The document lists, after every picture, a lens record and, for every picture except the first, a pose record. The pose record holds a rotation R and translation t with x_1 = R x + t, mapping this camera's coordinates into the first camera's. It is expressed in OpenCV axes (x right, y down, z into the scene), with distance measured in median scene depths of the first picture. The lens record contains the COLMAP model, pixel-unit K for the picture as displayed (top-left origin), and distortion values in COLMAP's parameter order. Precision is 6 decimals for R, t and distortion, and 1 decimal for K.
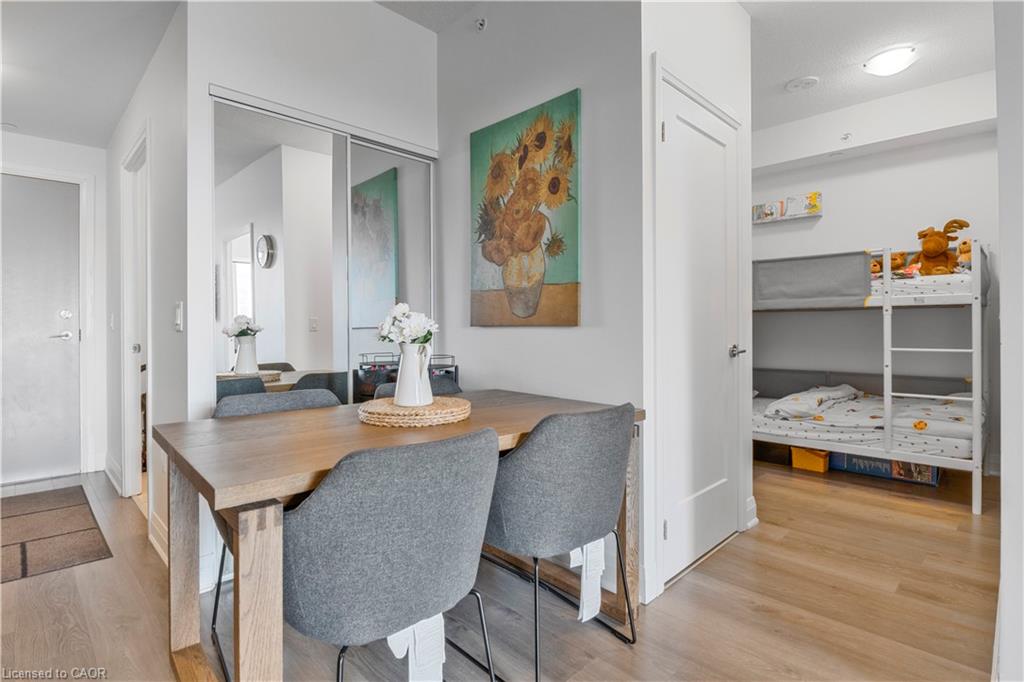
lens RADIAL K [[504.6, 0, 488.5], [0, 504.6, 325.4], [0, 0, 1]] dist [-0.000506, -0.000533]
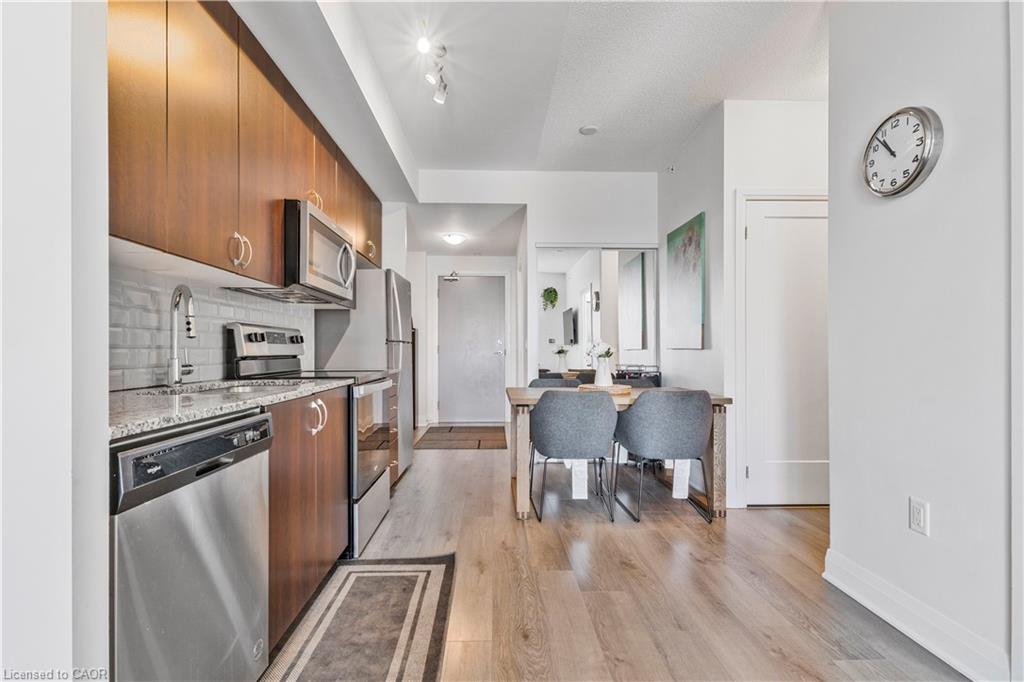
lens RADIAL K [[473.9, 0, 509.9], [0, 473.9, 351.4], [0, 0, 1]] dist [0.002110, 0.000093]
pose [[0.748334, 0.007373, -0.663282, 0.648426], [-0.003103, 0.999966, 0.007614, 0.000429], [0.663315, -0.003640, 0.748331, -0.564207]]
